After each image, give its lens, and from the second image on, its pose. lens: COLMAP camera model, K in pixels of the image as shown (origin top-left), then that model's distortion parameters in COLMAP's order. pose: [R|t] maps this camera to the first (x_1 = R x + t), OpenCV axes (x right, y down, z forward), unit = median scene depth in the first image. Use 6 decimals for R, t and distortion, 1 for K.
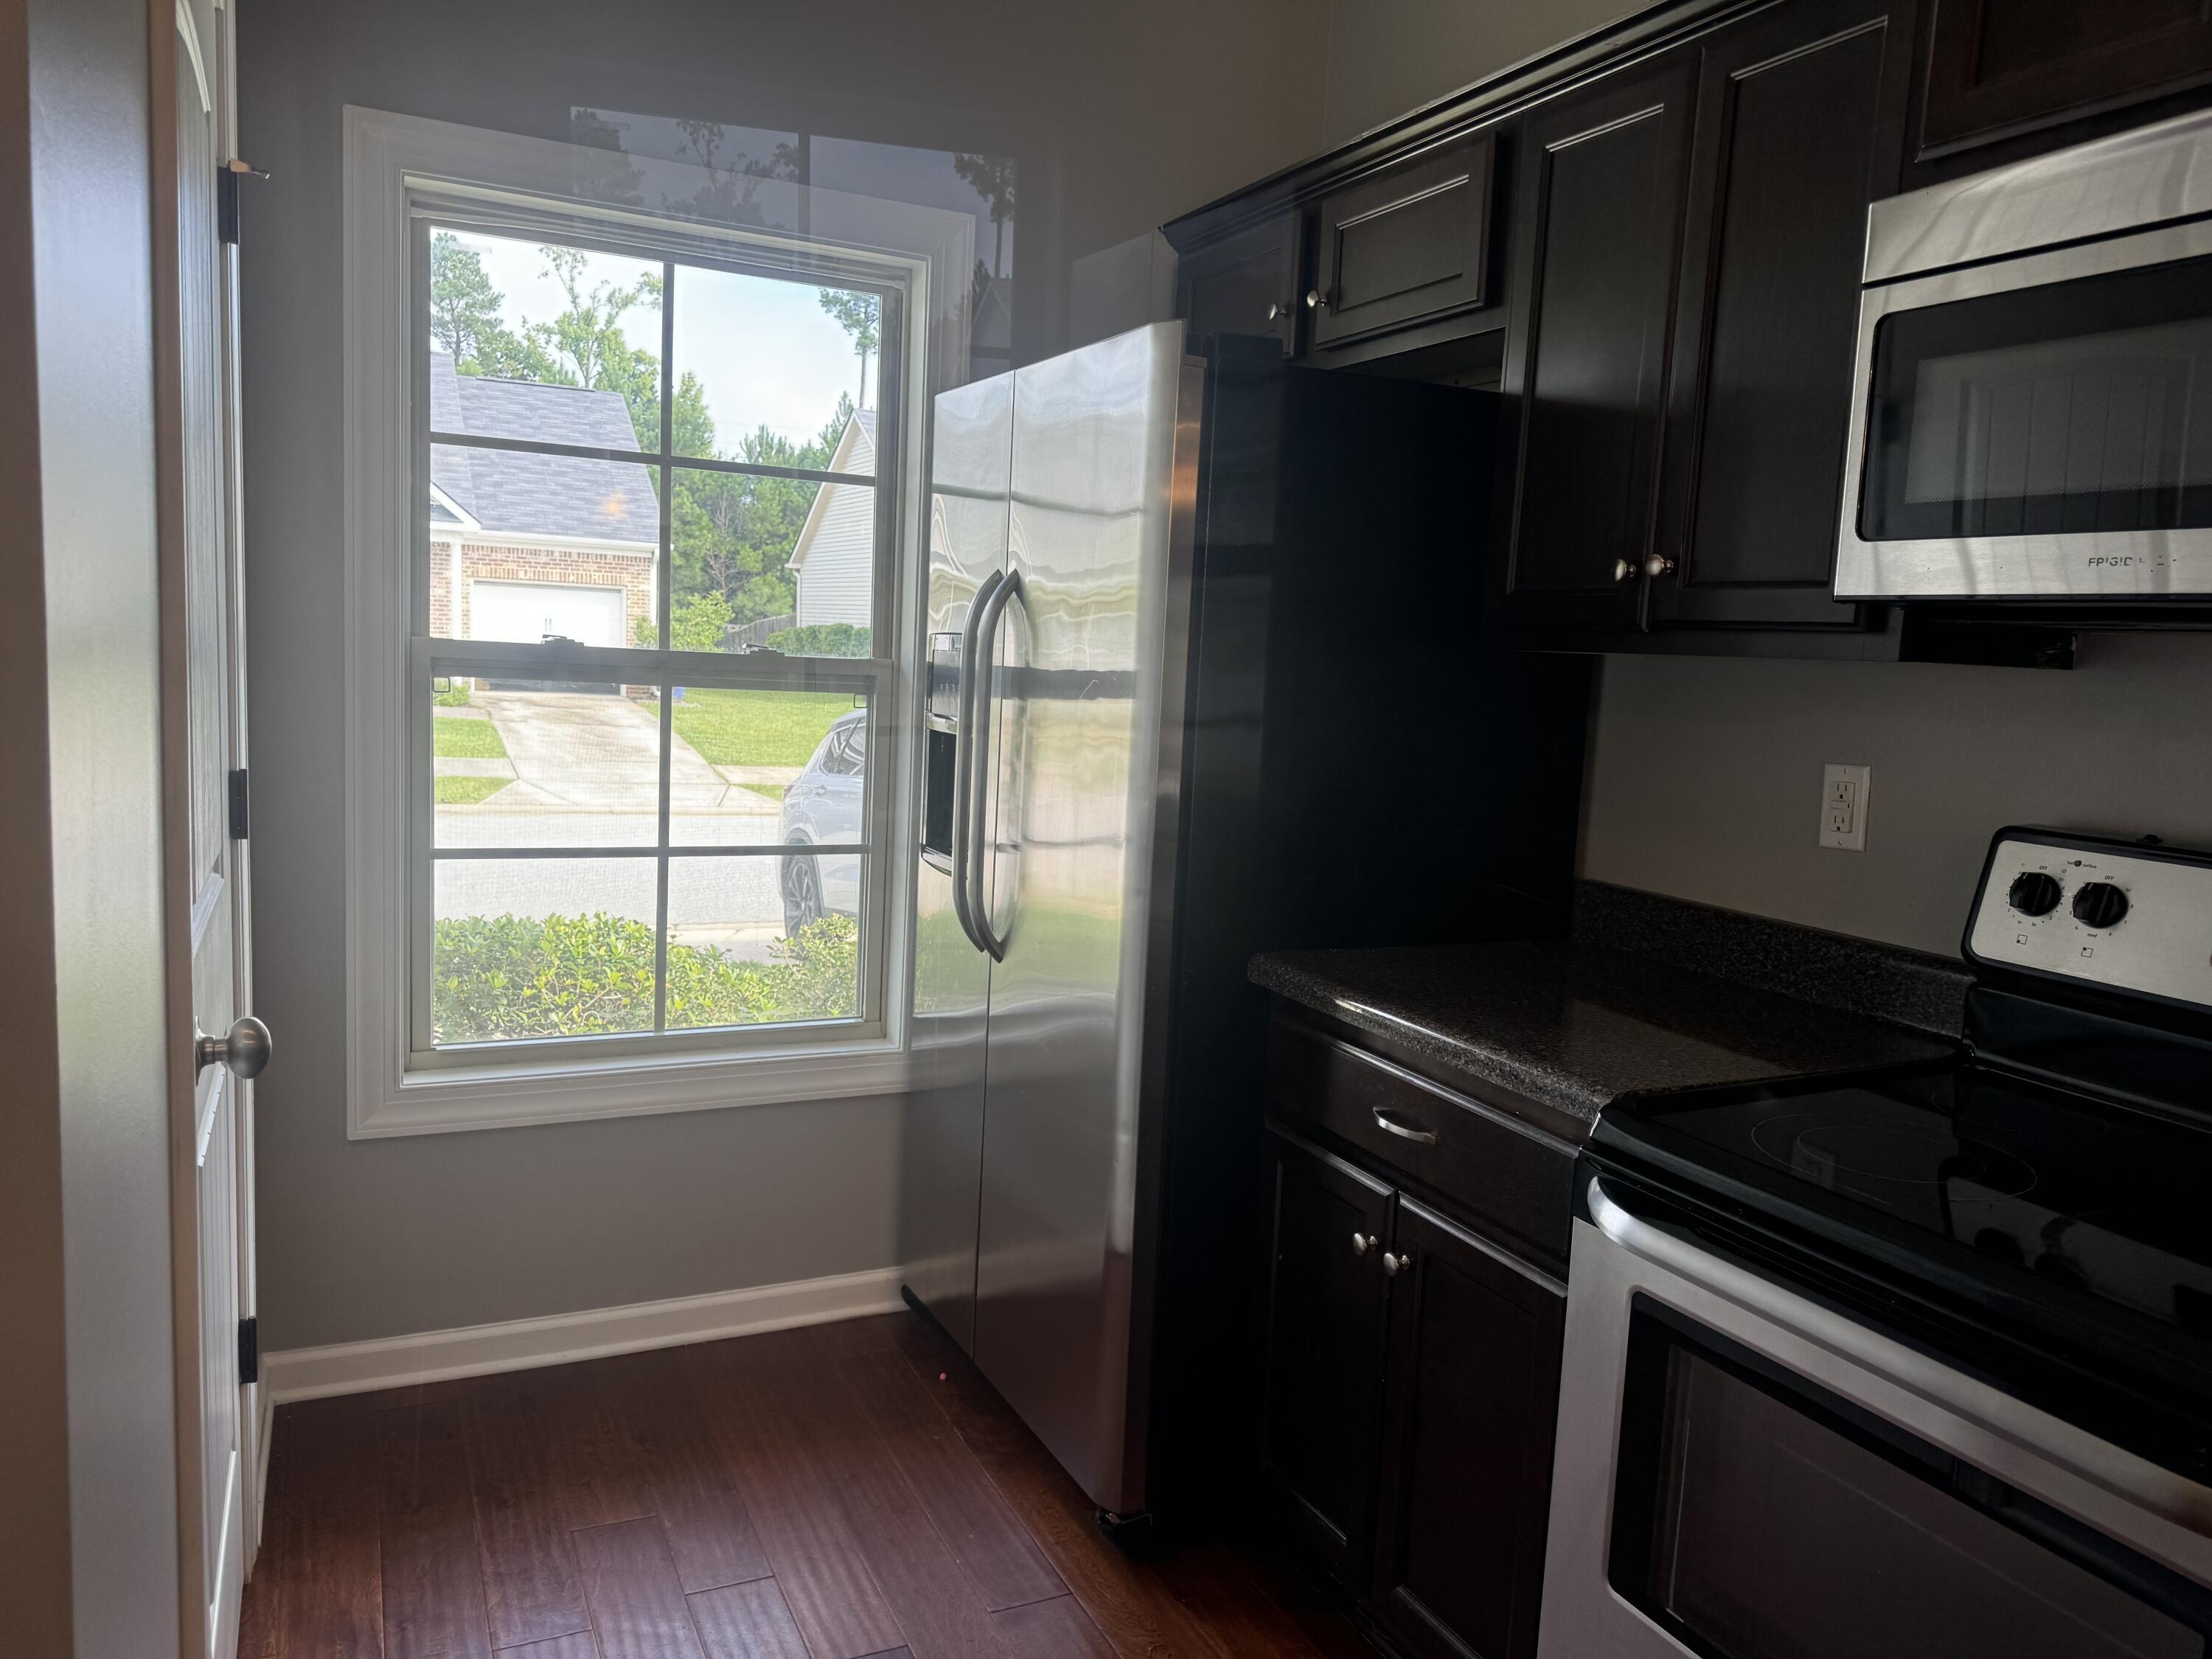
lens RADIAL K [[1552.6, 0, 1093.2], [0, 1552.6, 821.4], [0, 0, 1]] dist [0.038589, -0.026329]
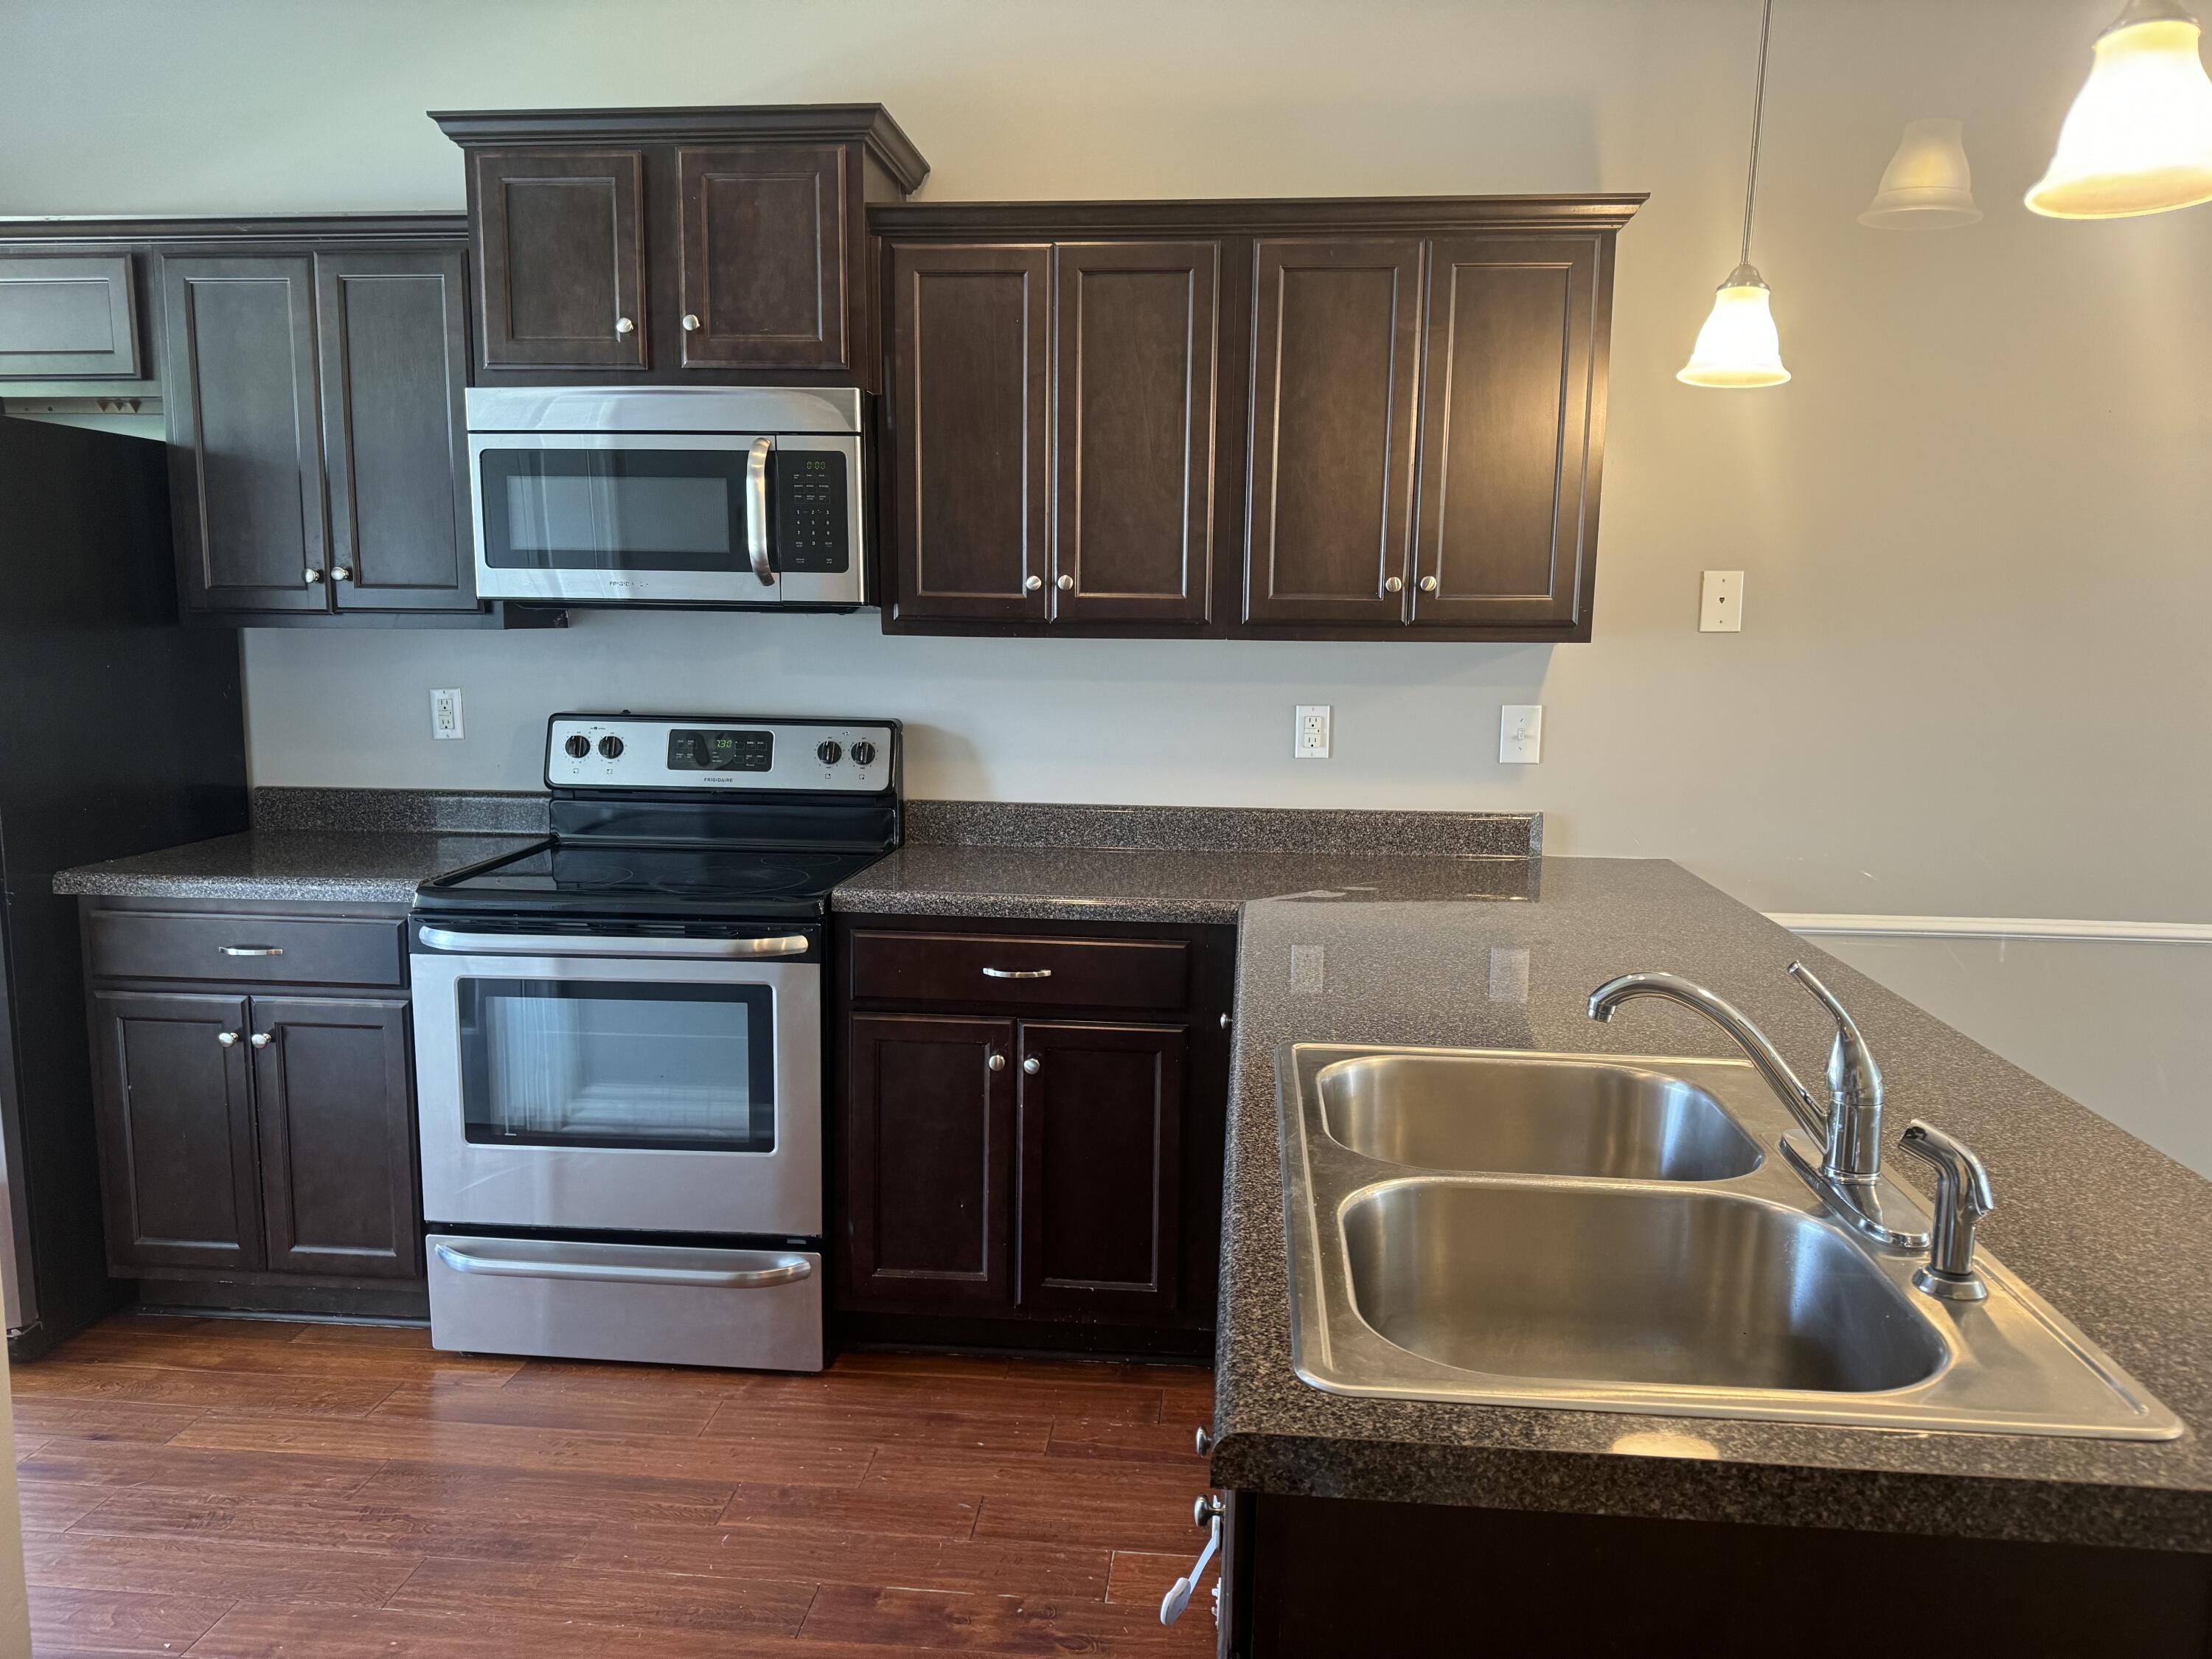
lens RADIAL K [[1552.6, 0, 1104.6], [0, 1552.6, 831.9], [0, 0, 1]] dist [0.038589, -0.026329]
pose [[0.521675, -0.161836, 0.837654, -0.622328], [0.114582, 0.986238, 0.119183, -0.004038], [-0.845415, 0.033805, 0.533040, -0.513675]]
